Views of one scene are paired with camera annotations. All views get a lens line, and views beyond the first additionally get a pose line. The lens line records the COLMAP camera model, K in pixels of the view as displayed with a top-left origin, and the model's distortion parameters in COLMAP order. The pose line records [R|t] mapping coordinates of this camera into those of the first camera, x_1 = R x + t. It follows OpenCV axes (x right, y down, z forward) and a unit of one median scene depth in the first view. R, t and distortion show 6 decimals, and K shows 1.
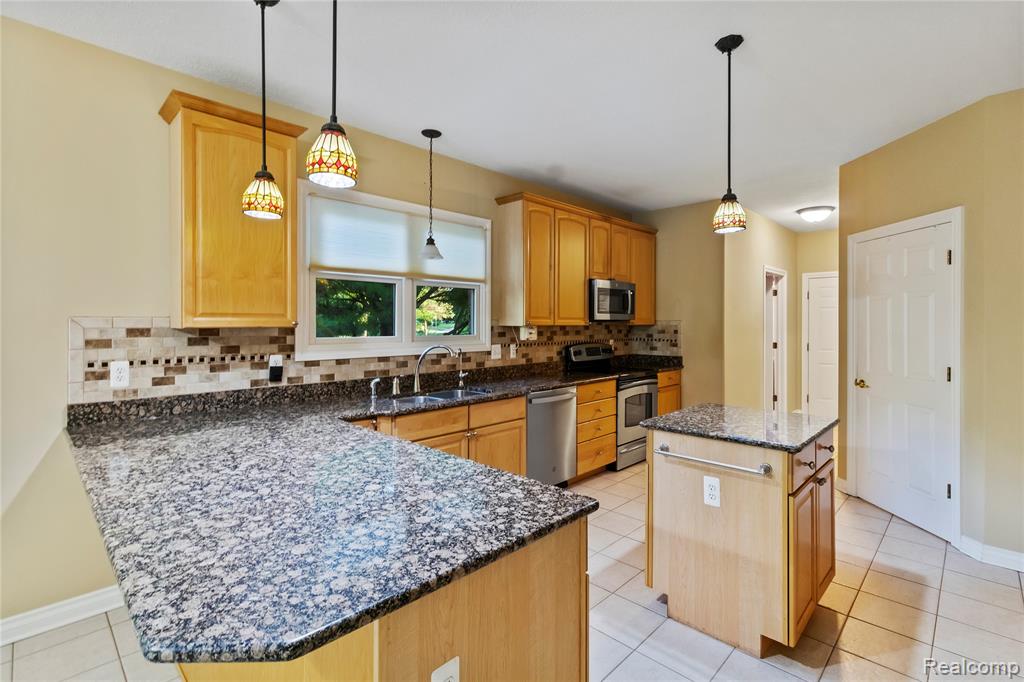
lens RADIAL K [[484.3, 0, 525.2], [0, 484.3, 322.8], [0, 0, 1]] dist [0.001303, 0.000156]
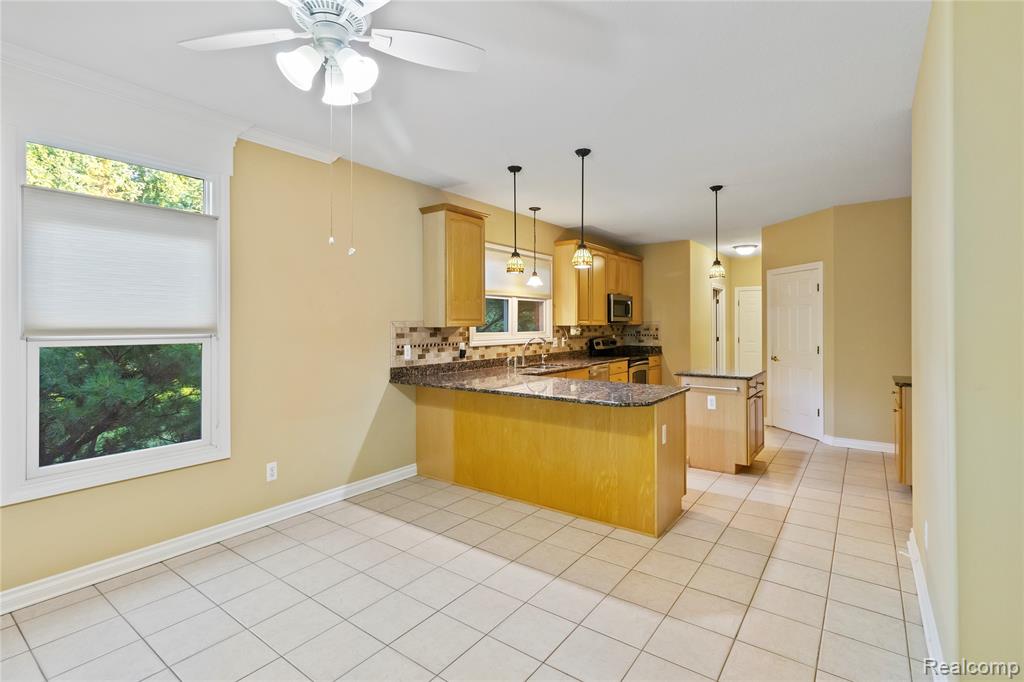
lens RADIAL K [[486.2, 0, 530.0], [0, 486.2, 321.1], [0, 0, 1]] dist [-0.001327, -0.000297]
pose [[0.989471, -0.002532, 0.144711, -0.452177], [0.003099, 0.999988, -0.003695, -0.002797], [-0.144700, 0.004104, 0.989467, -0.632814]]
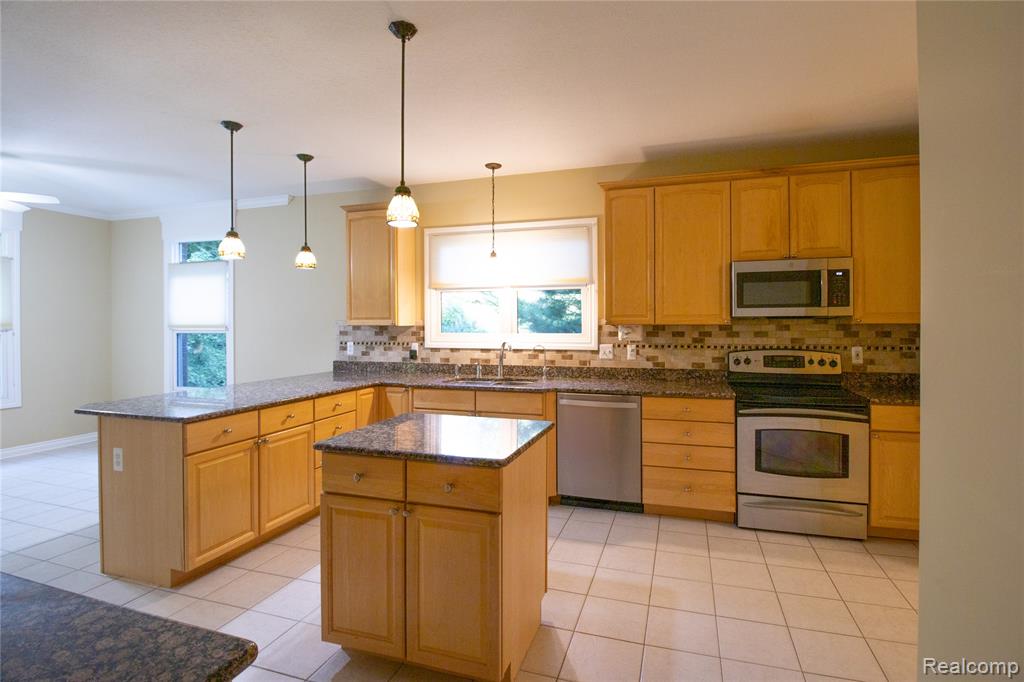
lens RADIAL K [[484.3, 0, 525.2], [0, 484.3, 322.8], [0, 0, 1]] dist [0.001303, 0.000156]
pose [[0.437701, -0.004097, -0.899111, 0.929262], [0.004541, 0.999987, -0.002346, 0.004722], [0.899109, -0.003056, 0.437714, 0.541834]]
